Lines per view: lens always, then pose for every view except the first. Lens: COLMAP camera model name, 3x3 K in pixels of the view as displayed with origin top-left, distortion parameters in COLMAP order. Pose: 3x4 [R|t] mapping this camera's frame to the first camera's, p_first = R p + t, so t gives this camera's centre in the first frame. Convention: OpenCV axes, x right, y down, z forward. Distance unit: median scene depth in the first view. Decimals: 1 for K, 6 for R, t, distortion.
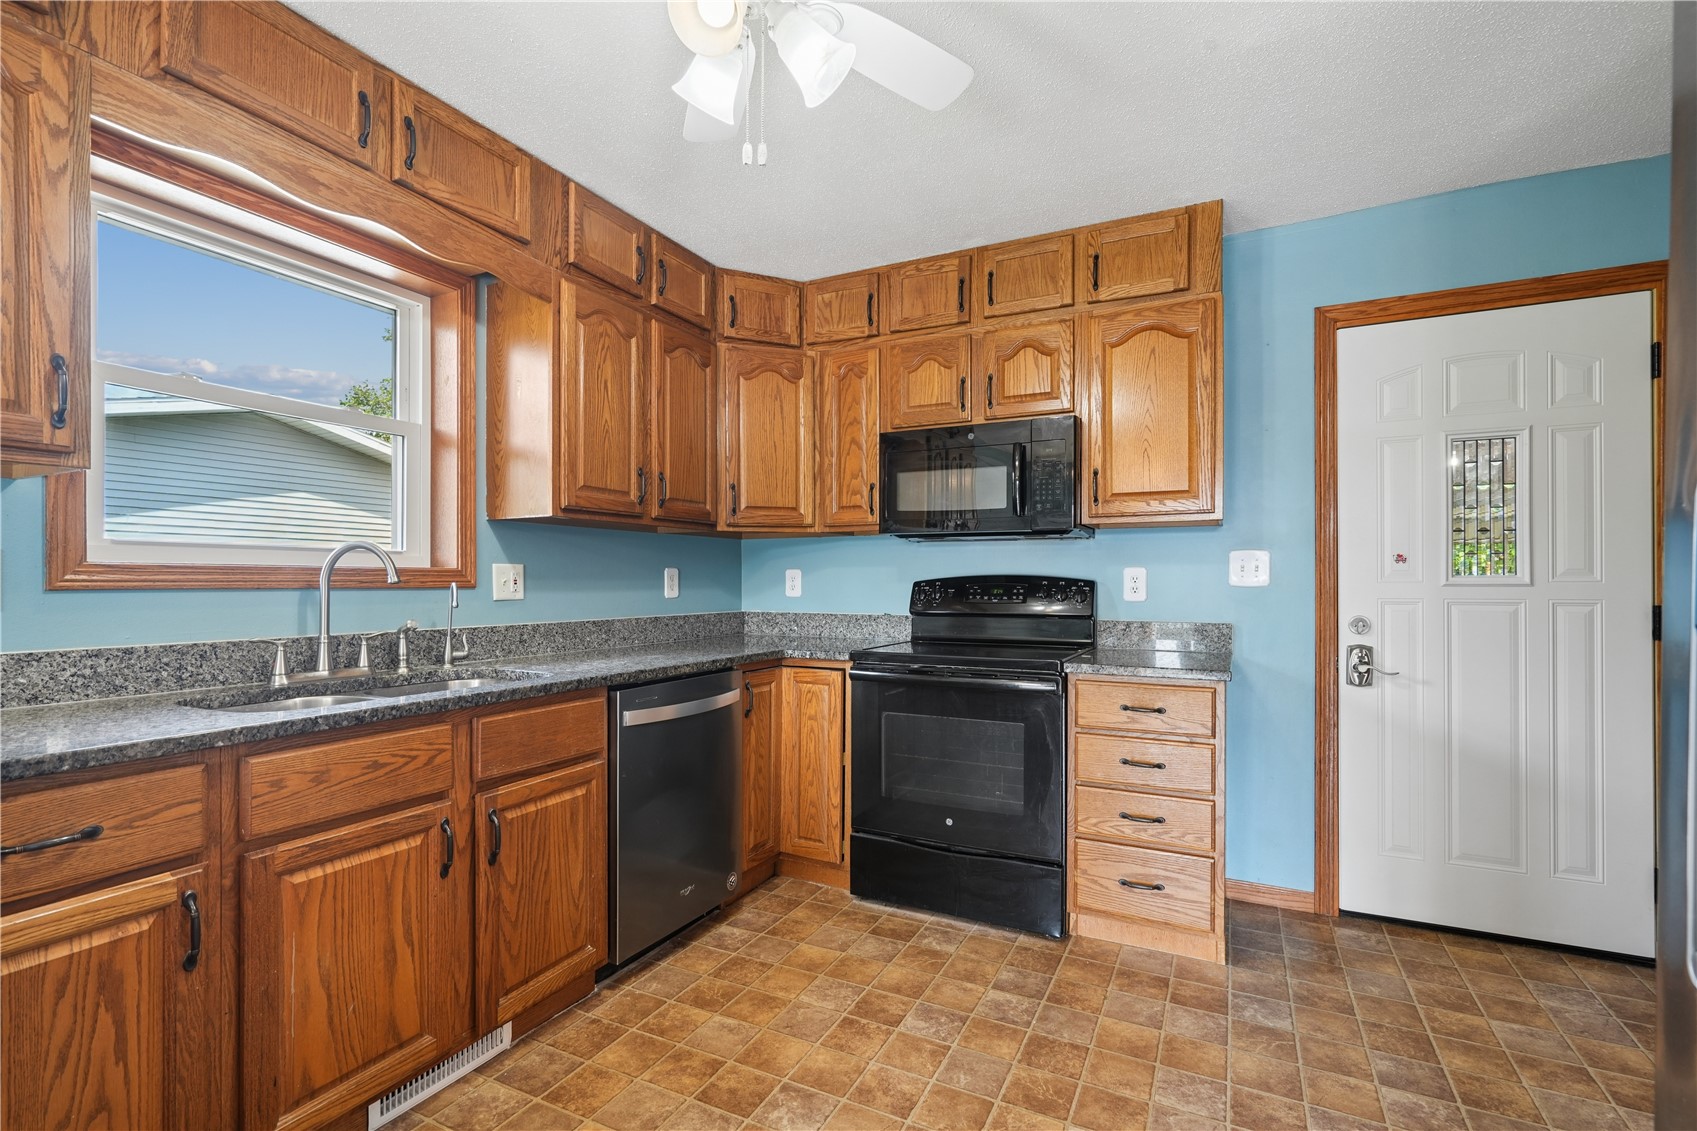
lens RADIAL K [[768.1, 0, 843.0], [0, 768.1, 580.5], [0, 0, 1]] dist [-0.007919, -0.000202]
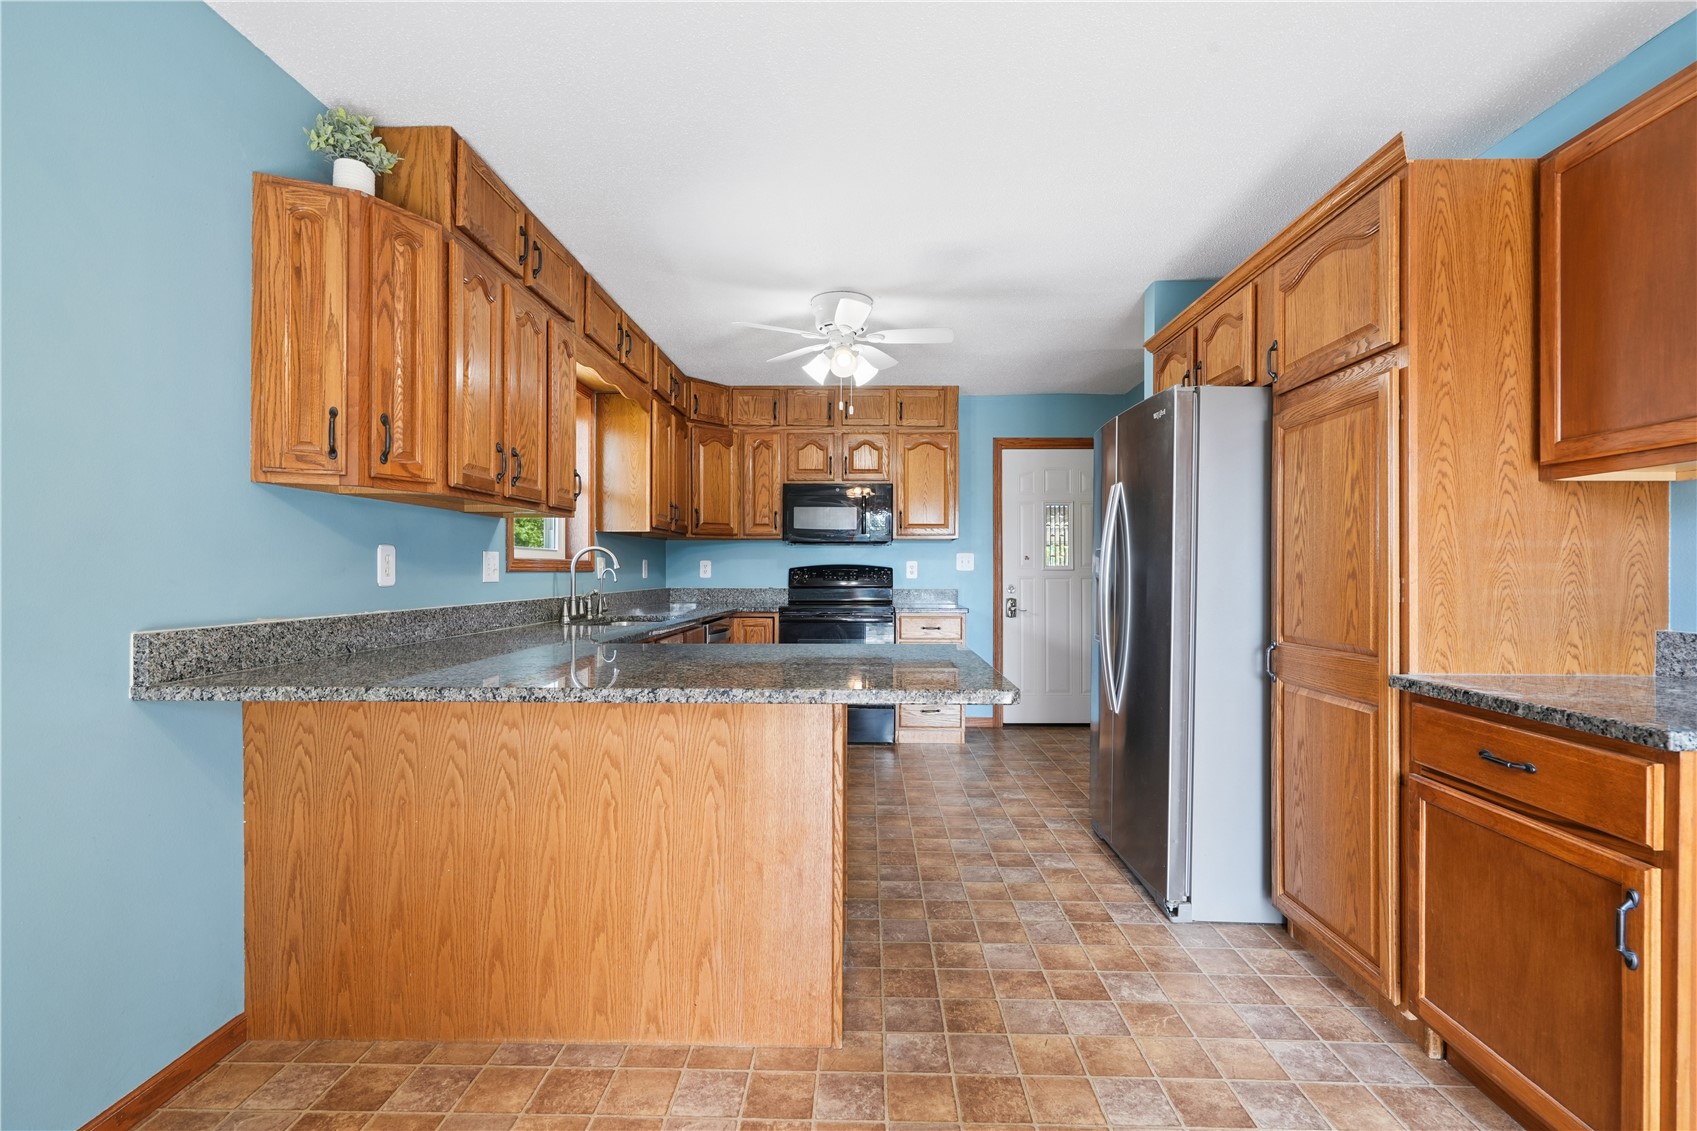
lens RADIAL K [[772.2, 0, 848.5], [0, 772.2, 565.5], [0, 0, 1]] dist [0.002385, 0.000351]
pose [[0.903683, 0.002676, 0.428194, -0.593594], [-0.001434, 0.999994, -0.003224, 0.000649], [-0.428200, 0.002299, 0.903681, -0.680368]]
